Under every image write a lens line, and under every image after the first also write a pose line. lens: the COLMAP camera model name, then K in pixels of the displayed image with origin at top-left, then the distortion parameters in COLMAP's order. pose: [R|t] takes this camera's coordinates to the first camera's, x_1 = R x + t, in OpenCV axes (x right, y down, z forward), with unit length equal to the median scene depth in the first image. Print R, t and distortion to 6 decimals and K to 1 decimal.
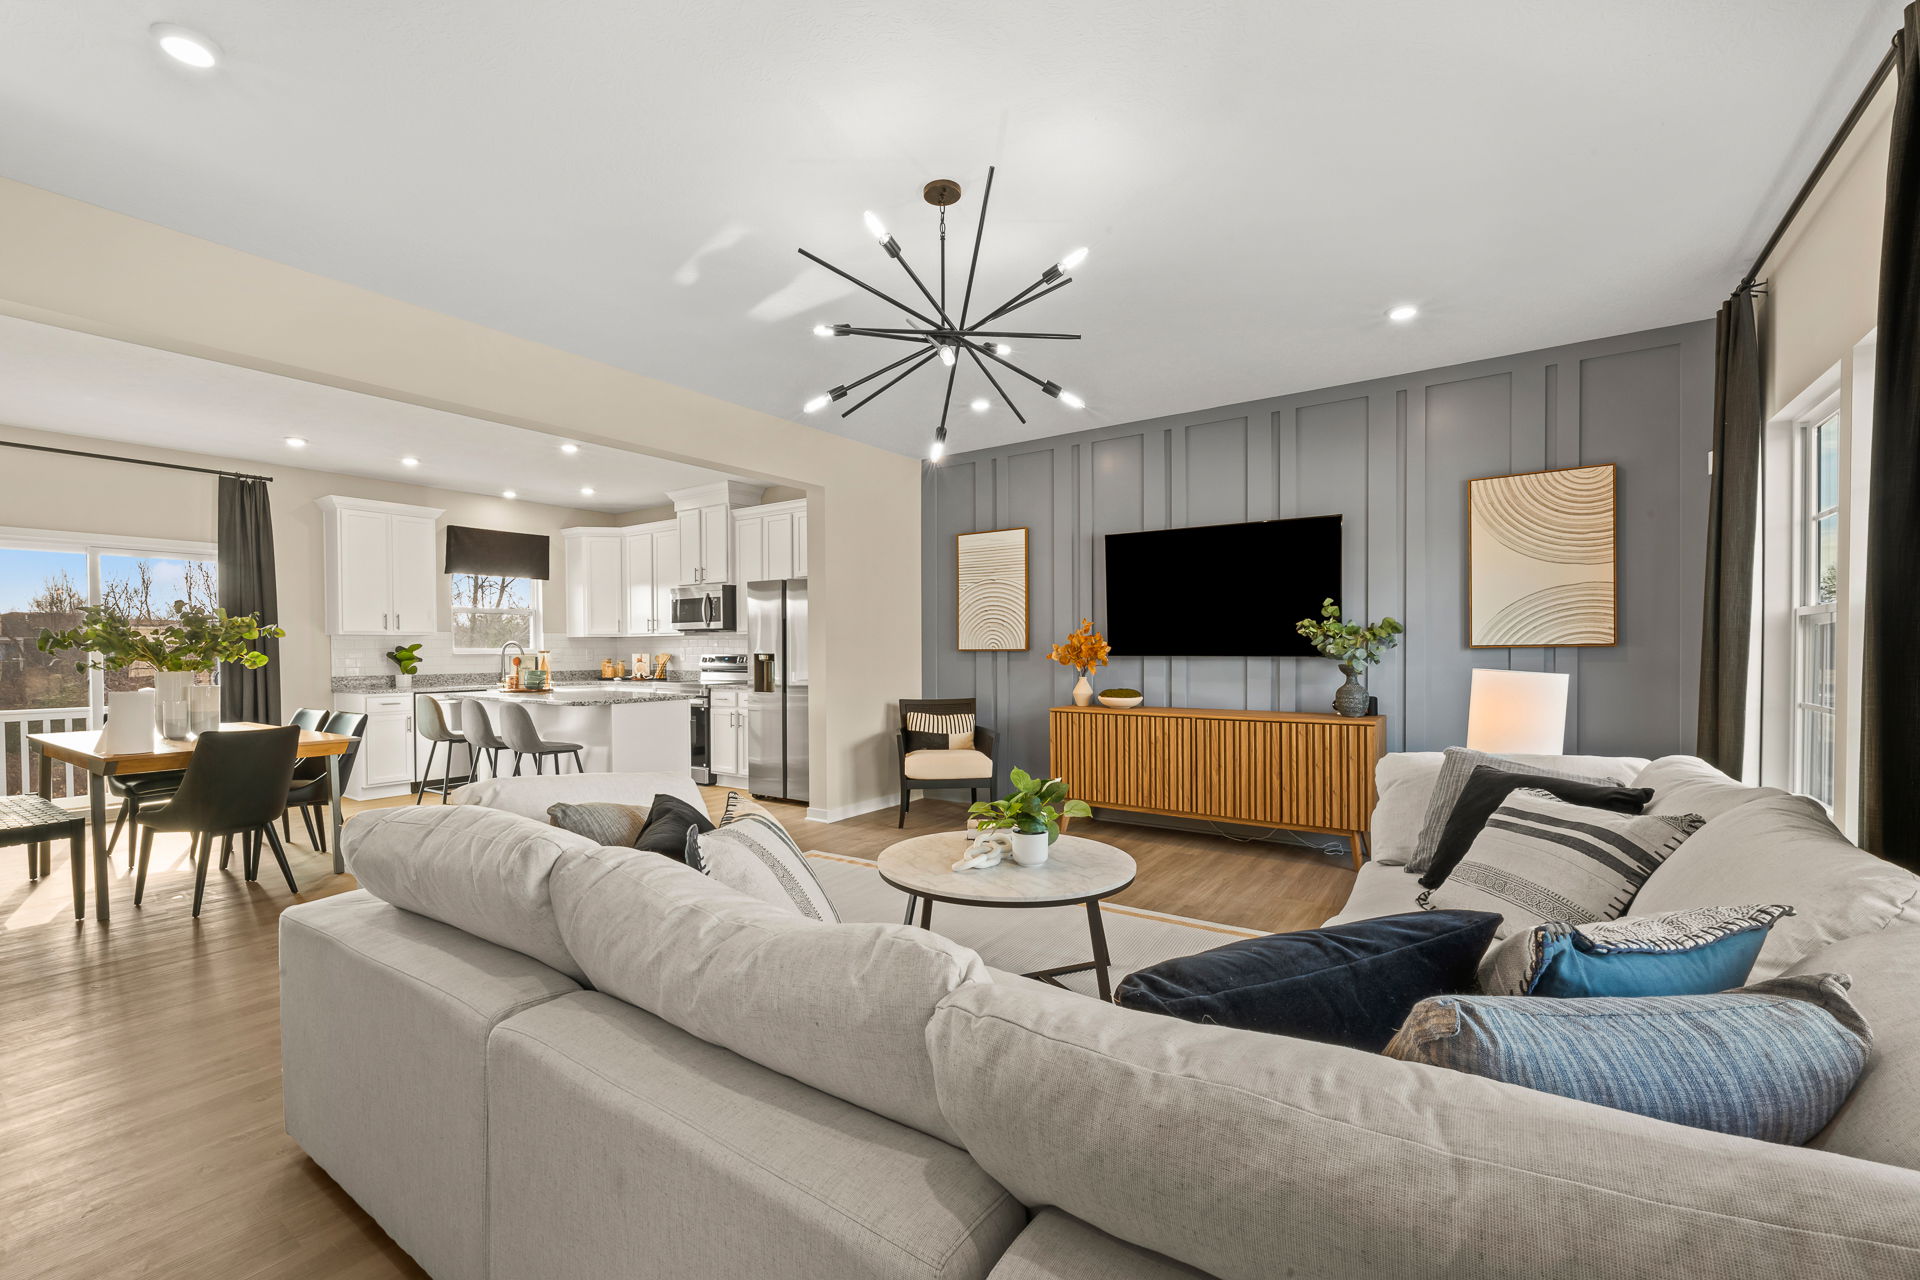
lens RADIAL K [[800.5, 0, 959.0], [0, 800.5, 651.2], [0, 0, 1]] dist [-0.000211, -0.000039]
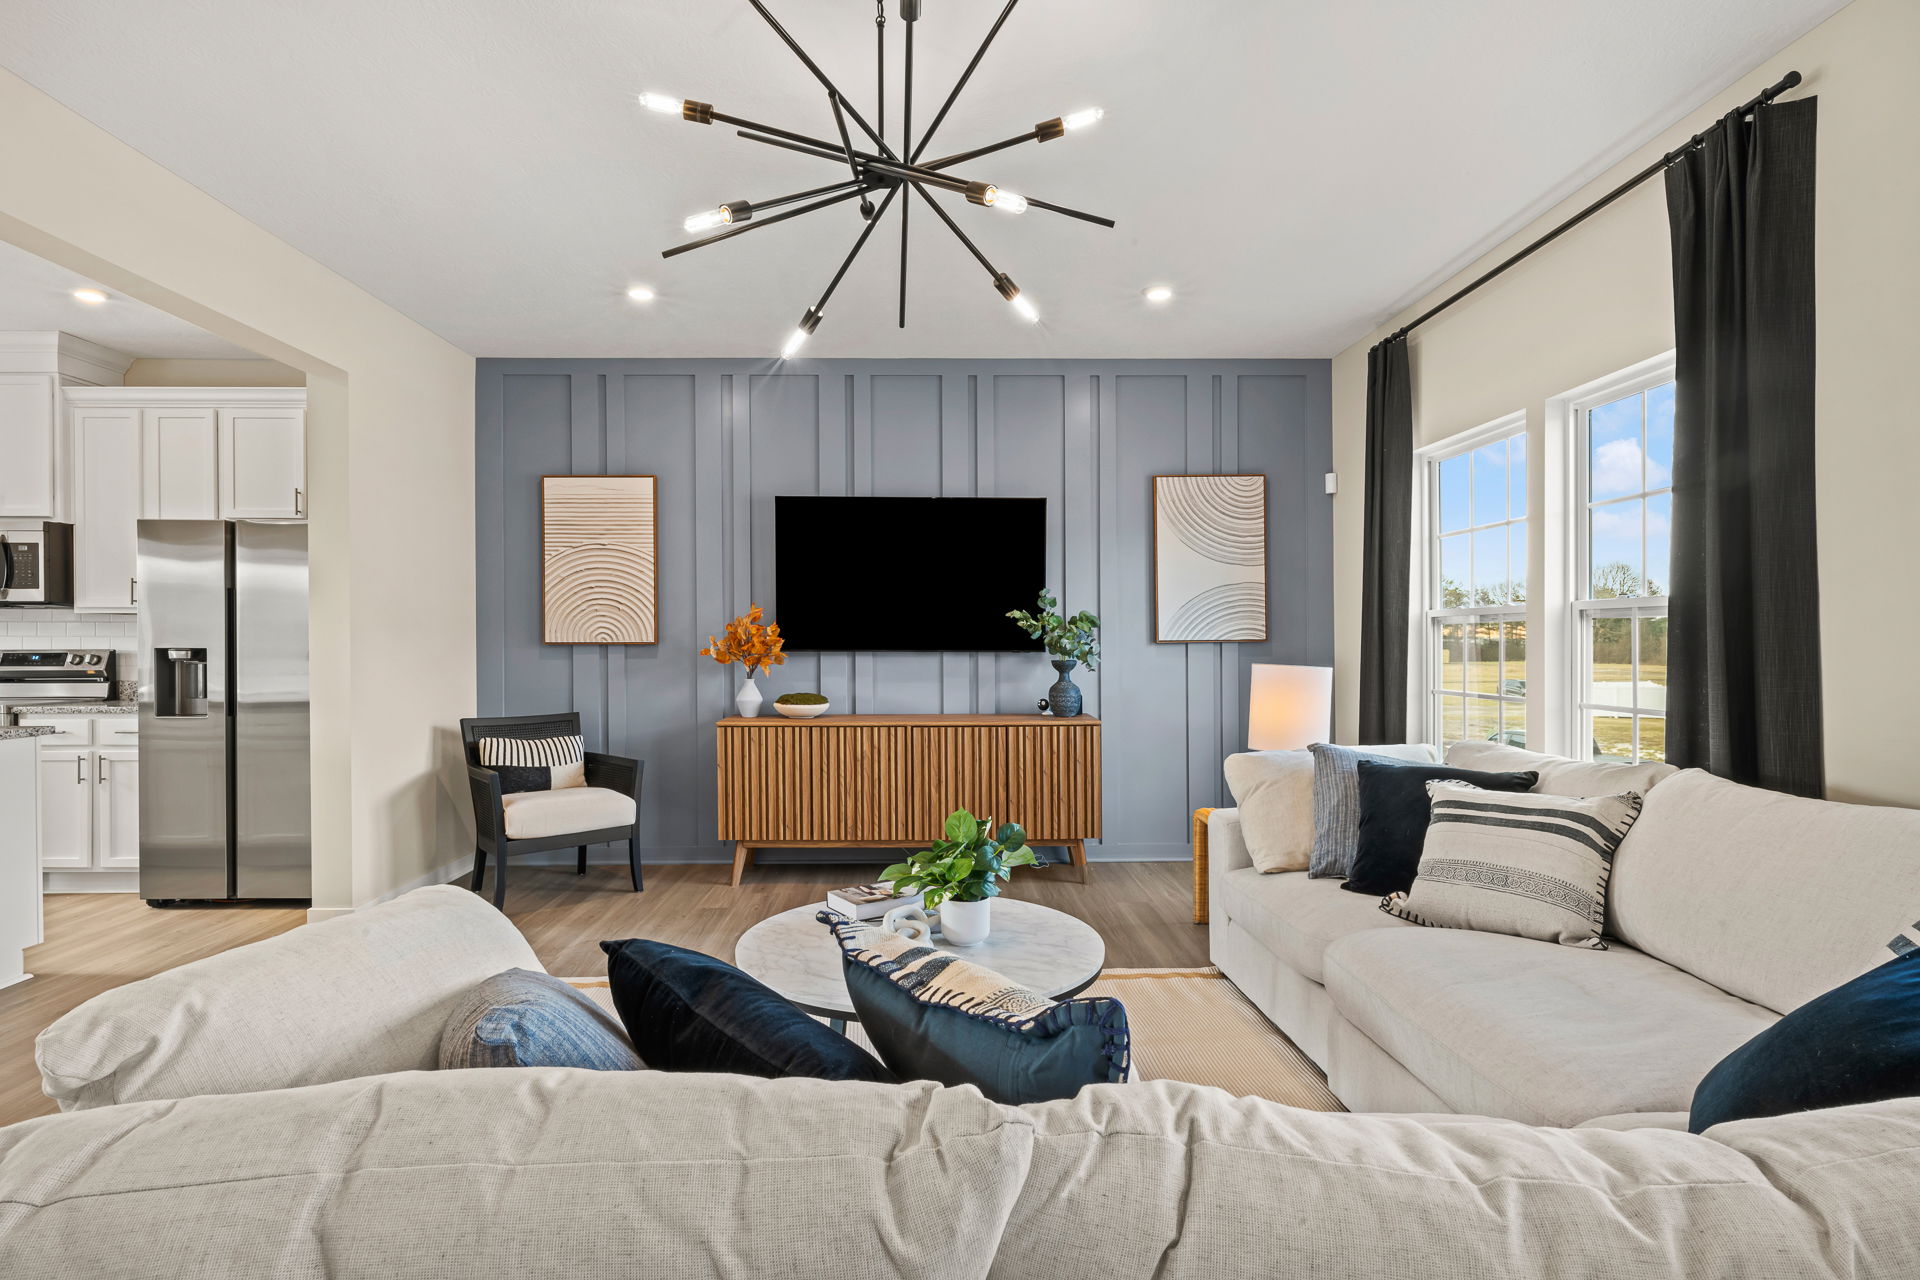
lens RADIAL K [[930.0, 0, 960.0], [0, 930.0, 640.0], [0, 0, 1]] dist [-0.007889, 0.000338]
pose [[0.811044, 0.005930, 0.584955, -0.202548], [-0.002339, 0.999974, -0.006893, 0.000447], [-0.584980, 0.004223, 0.811036, 0.165583]]
